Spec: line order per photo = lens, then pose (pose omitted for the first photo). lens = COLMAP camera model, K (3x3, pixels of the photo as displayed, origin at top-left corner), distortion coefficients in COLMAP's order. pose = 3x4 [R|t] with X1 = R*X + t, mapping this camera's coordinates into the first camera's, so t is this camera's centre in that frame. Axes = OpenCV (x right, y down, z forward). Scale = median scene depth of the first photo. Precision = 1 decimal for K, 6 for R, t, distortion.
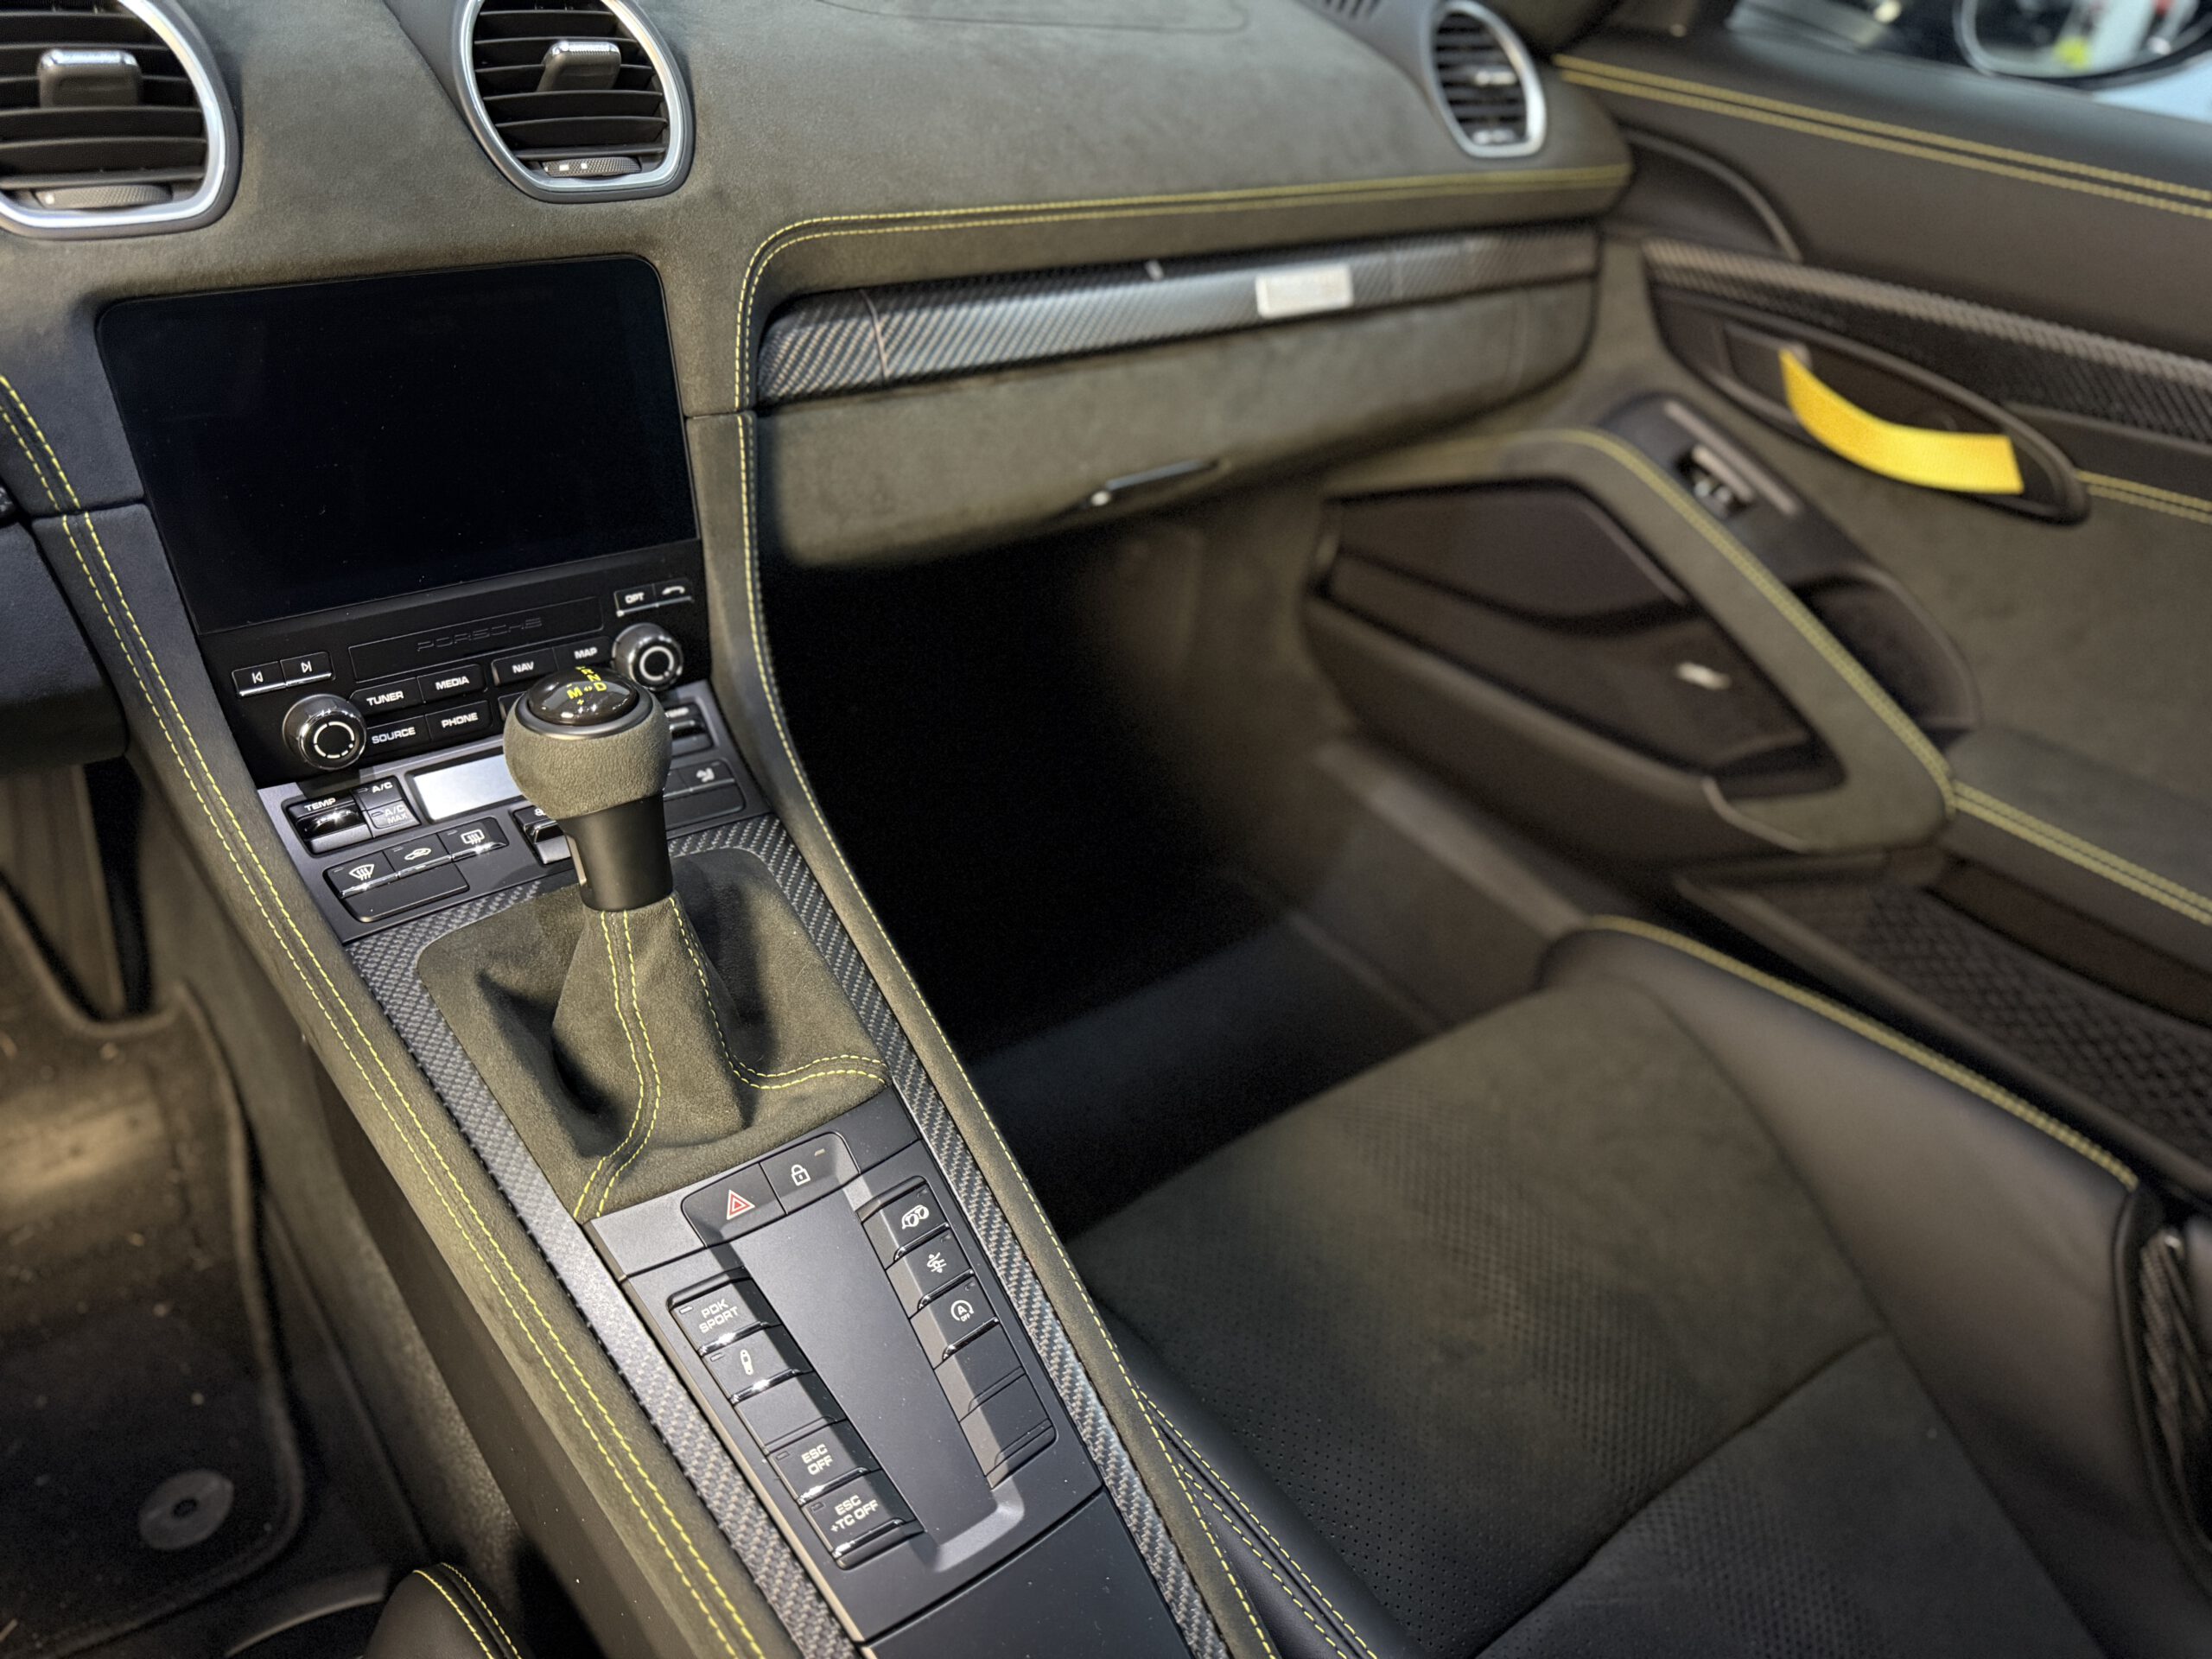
lens RADIAL K [[1618.3, 0, 1137.4], [0, 1618.3, 831.5], [0, 0, 1]] dist [0.077717, -0.227147]
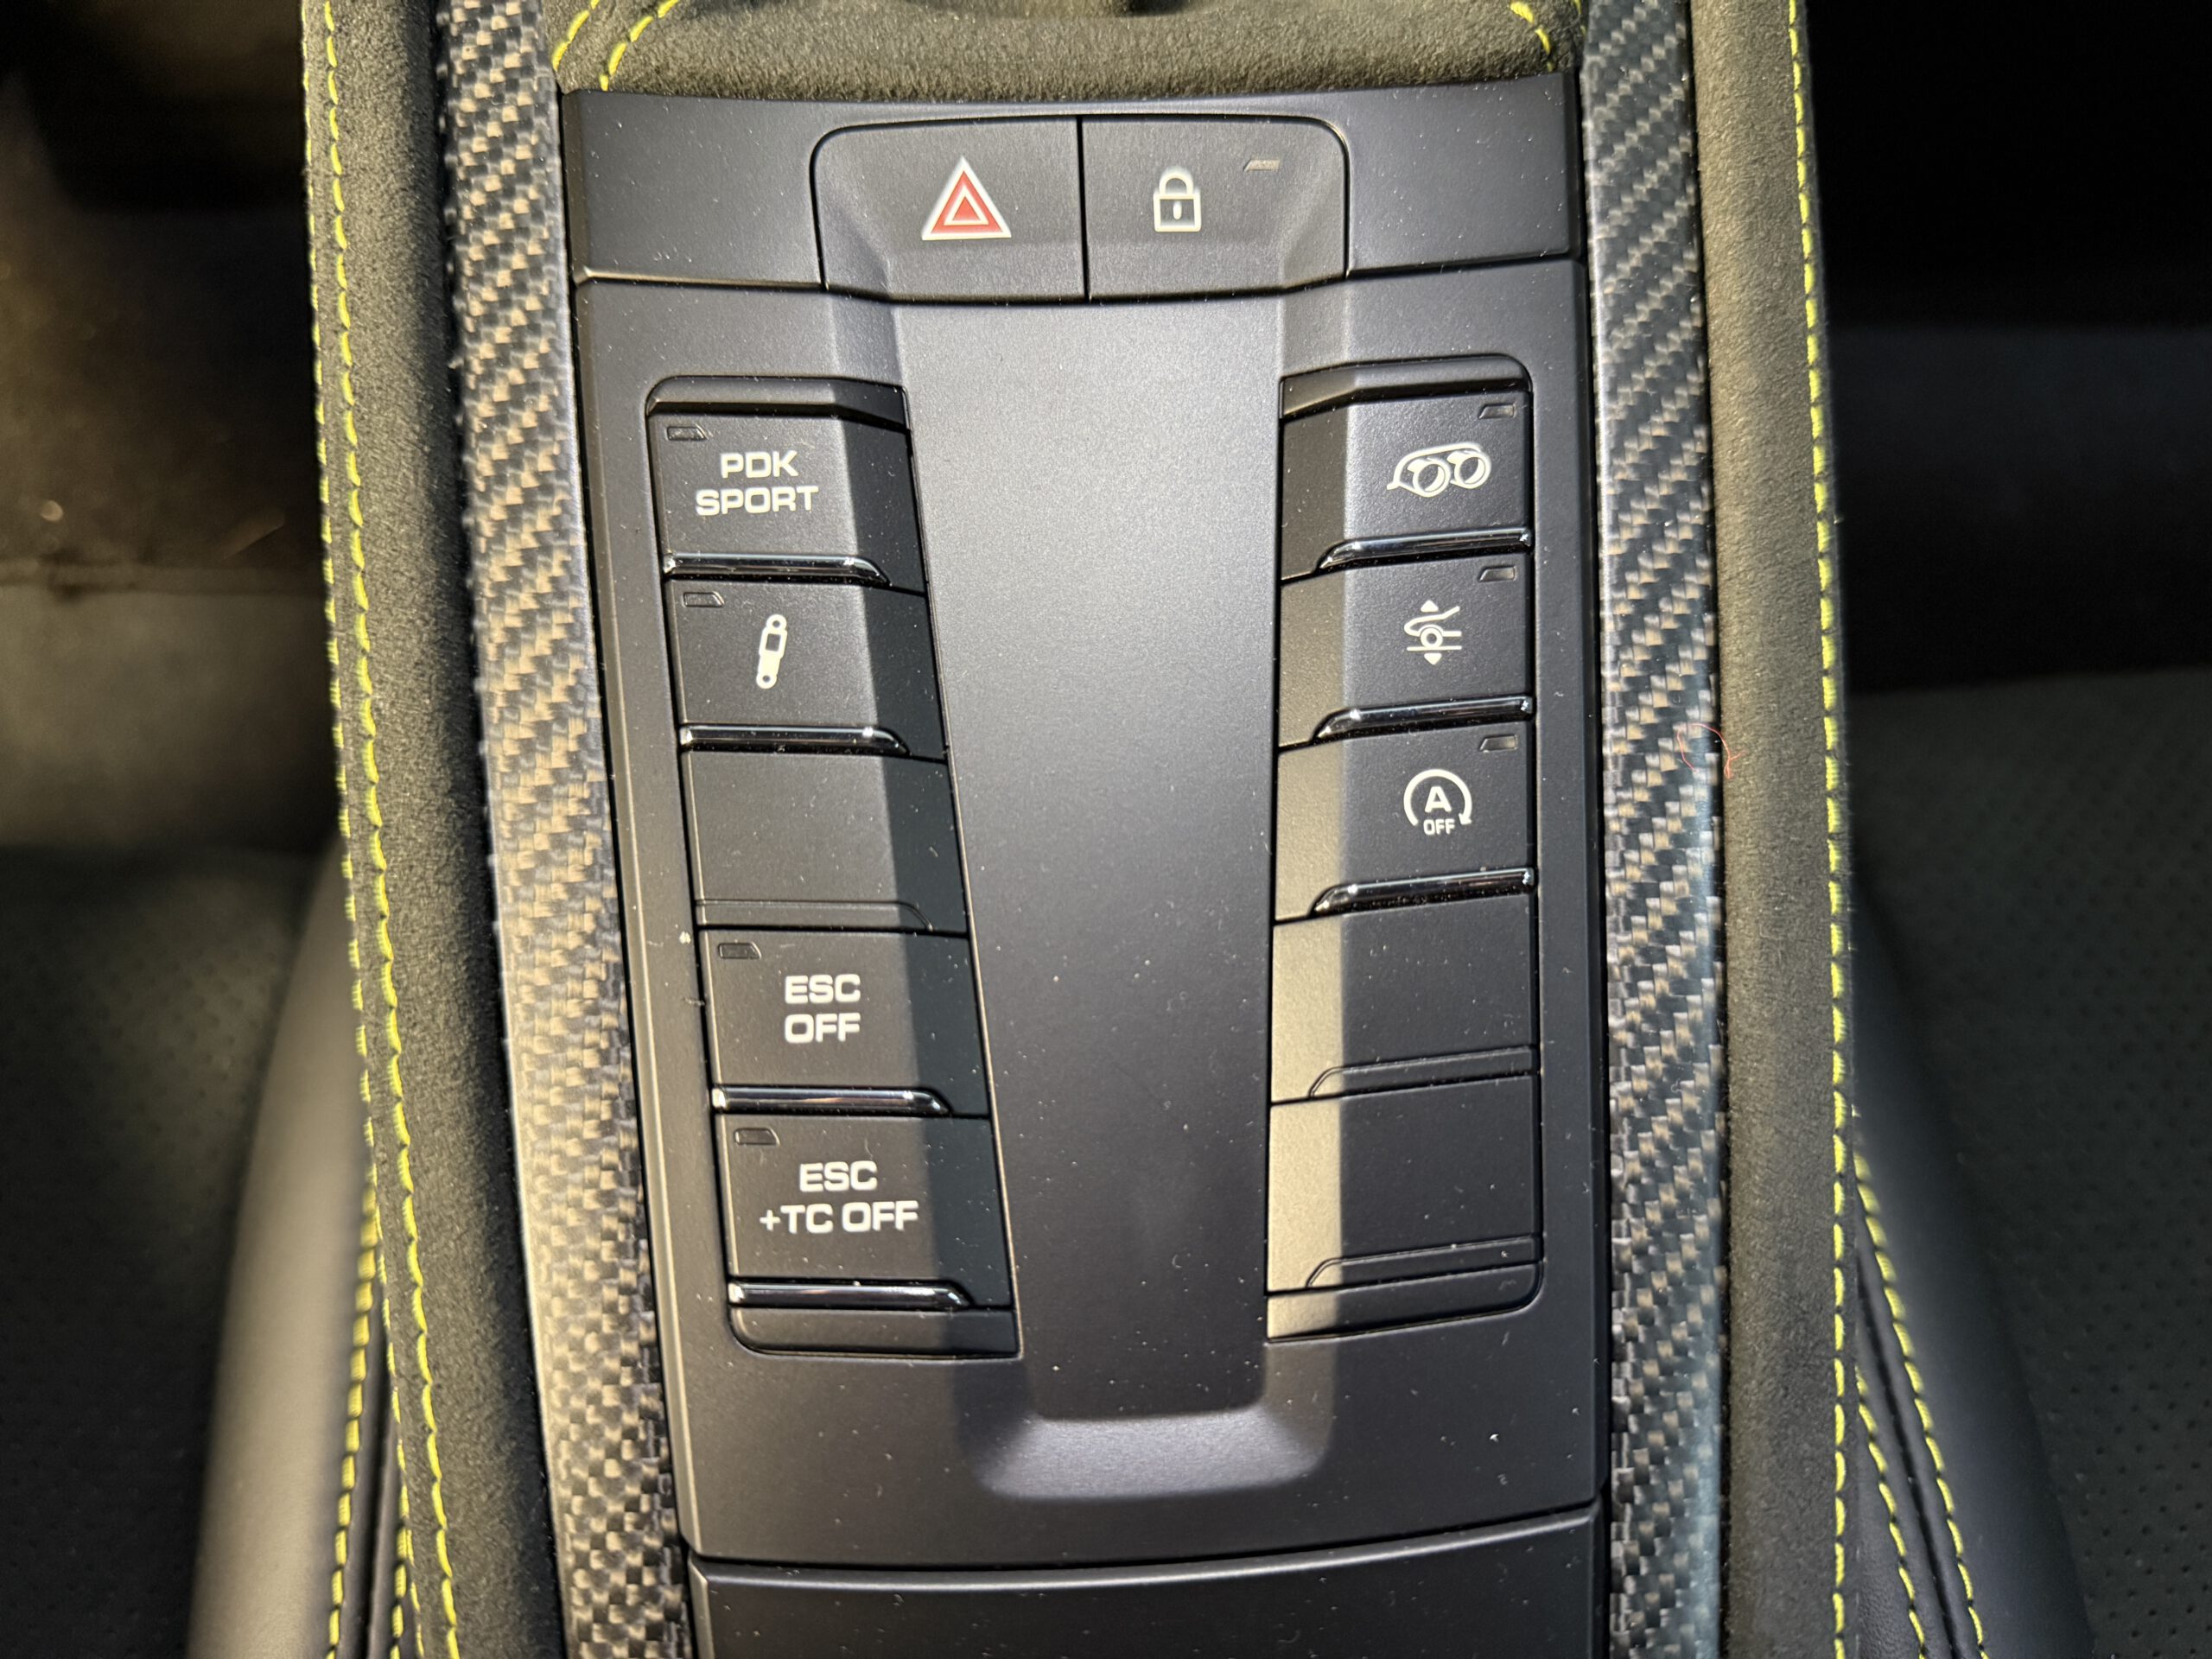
lens RADIAL K [[1618.3, 0, 1137.4], [0, 1618.3, 831.5], [0, 0, 1]] dist [0.077717, -0.227147]
pose [[0.813488, 0.472365, -0.339276, -0.045008], [-0.287262, 0.833591, 0.471812, 0.163197], [0.505685, -0.286353, 0.813809, 0.692054]]
